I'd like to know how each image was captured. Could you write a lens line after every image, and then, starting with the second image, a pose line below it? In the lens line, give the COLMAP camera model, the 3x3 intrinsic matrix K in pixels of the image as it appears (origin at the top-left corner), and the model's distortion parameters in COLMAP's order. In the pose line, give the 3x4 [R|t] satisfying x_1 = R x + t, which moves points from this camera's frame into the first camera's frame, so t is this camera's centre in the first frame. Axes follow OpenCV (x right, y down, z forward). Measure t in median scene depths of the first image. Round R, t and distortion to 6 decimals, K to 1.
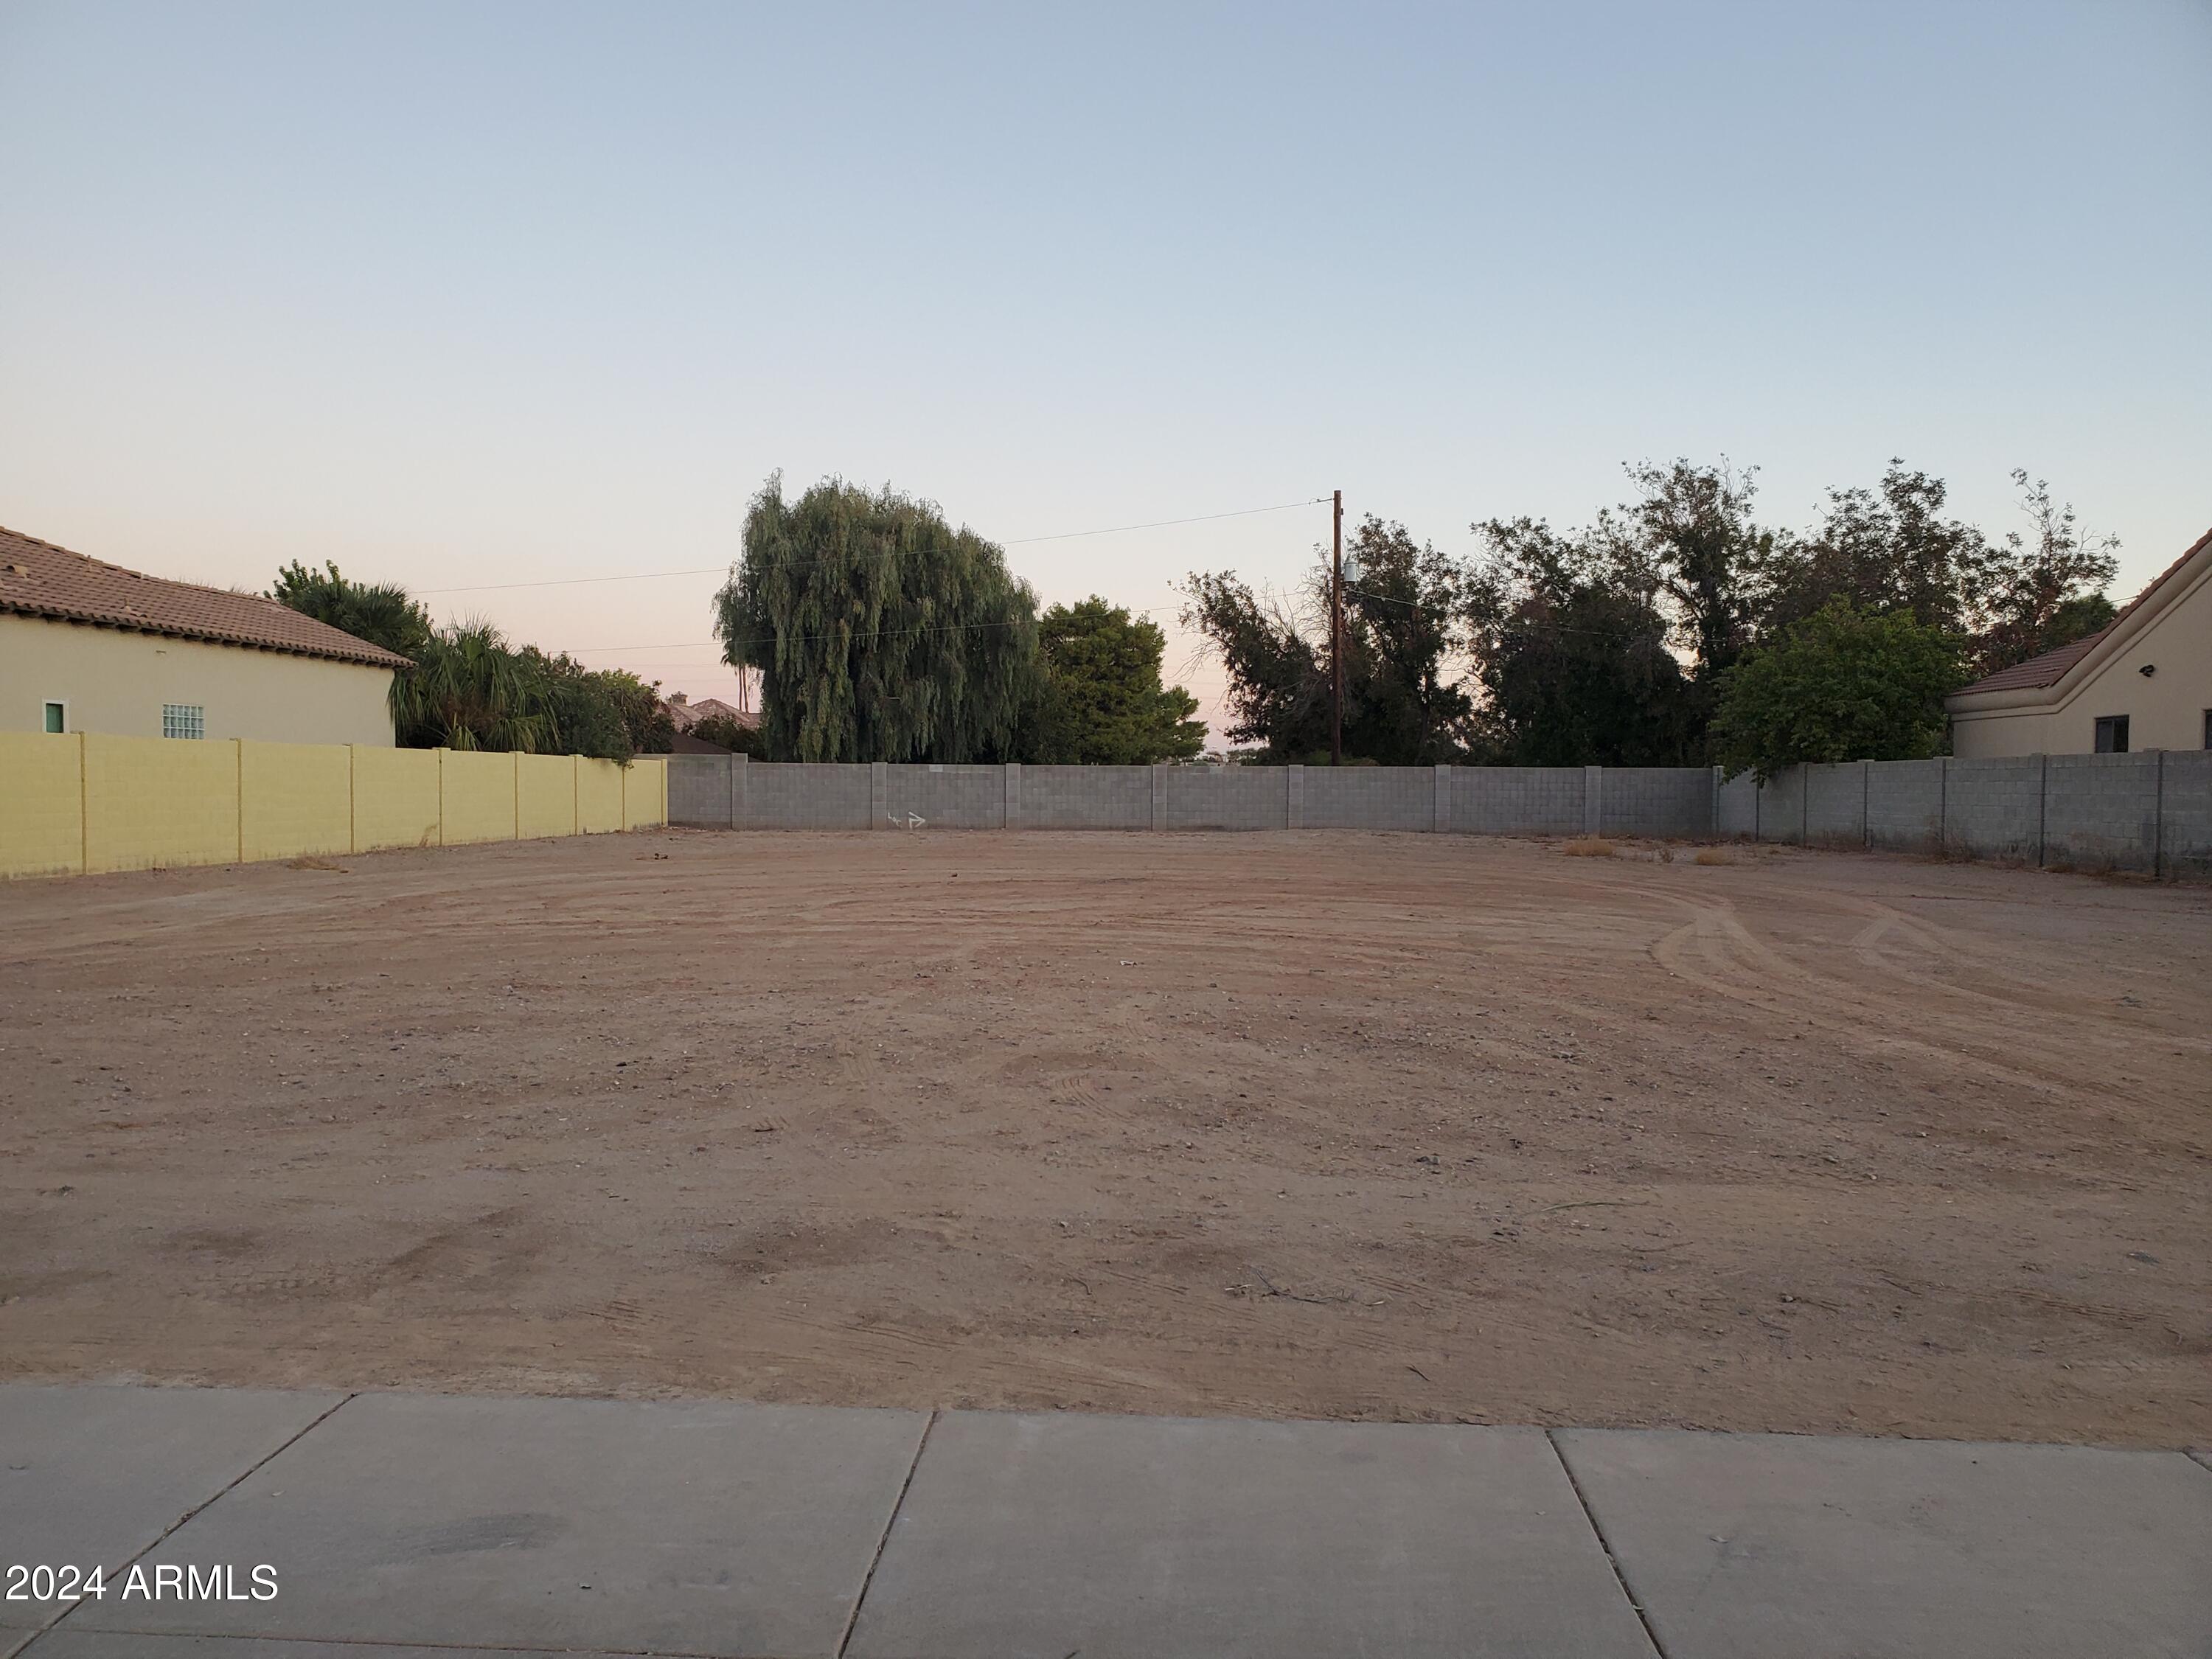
lens RADIAL K [[1733.6, 0, 1101.4], [0, 1733.6, 866.9], [0, 0, 1]] dist [0.063924, -0.102201]
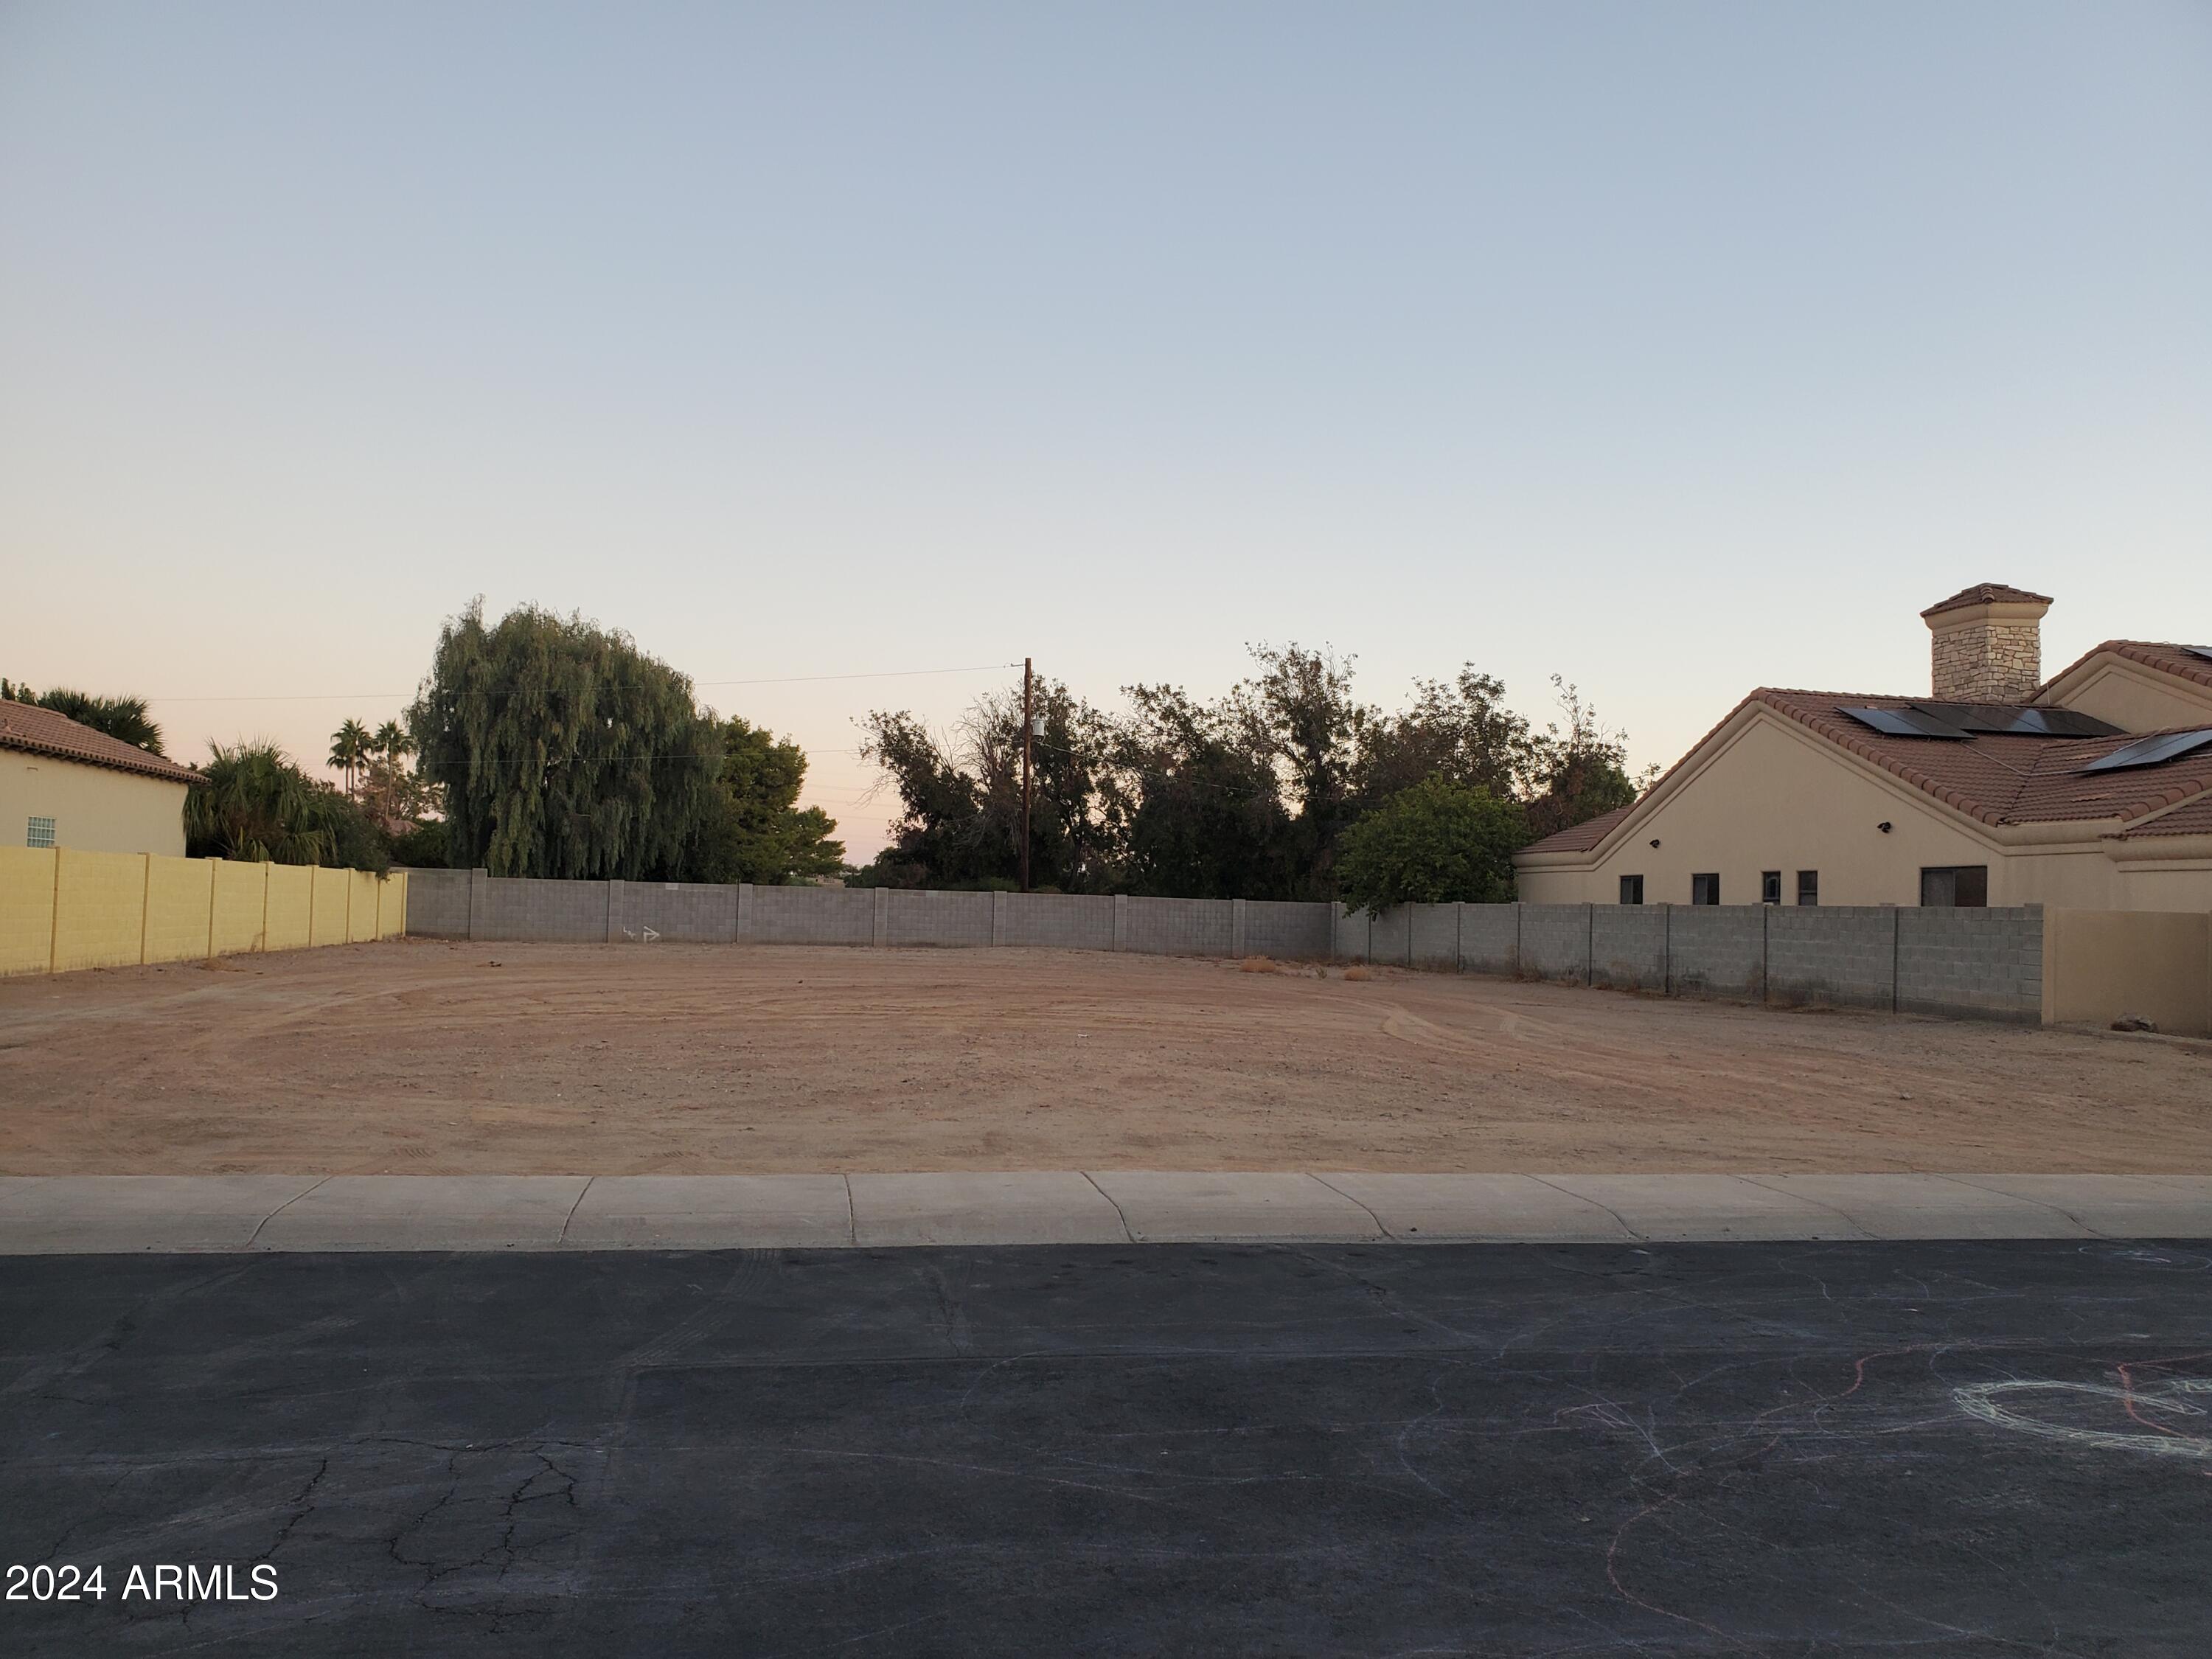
lens RADIAL K [[1733.6, 0, 1123.1], [0, 1733.6, 847.7], [0, 0, 1]] dist [0.063924, -0.102201]
pose [[0.967944, 0.031202, 0.249219, -0.093401], [-0.011643, 0.996761, -0.079573, 0.002894], [-0.250895, 0.074120, 0.965172, -0.135785]]
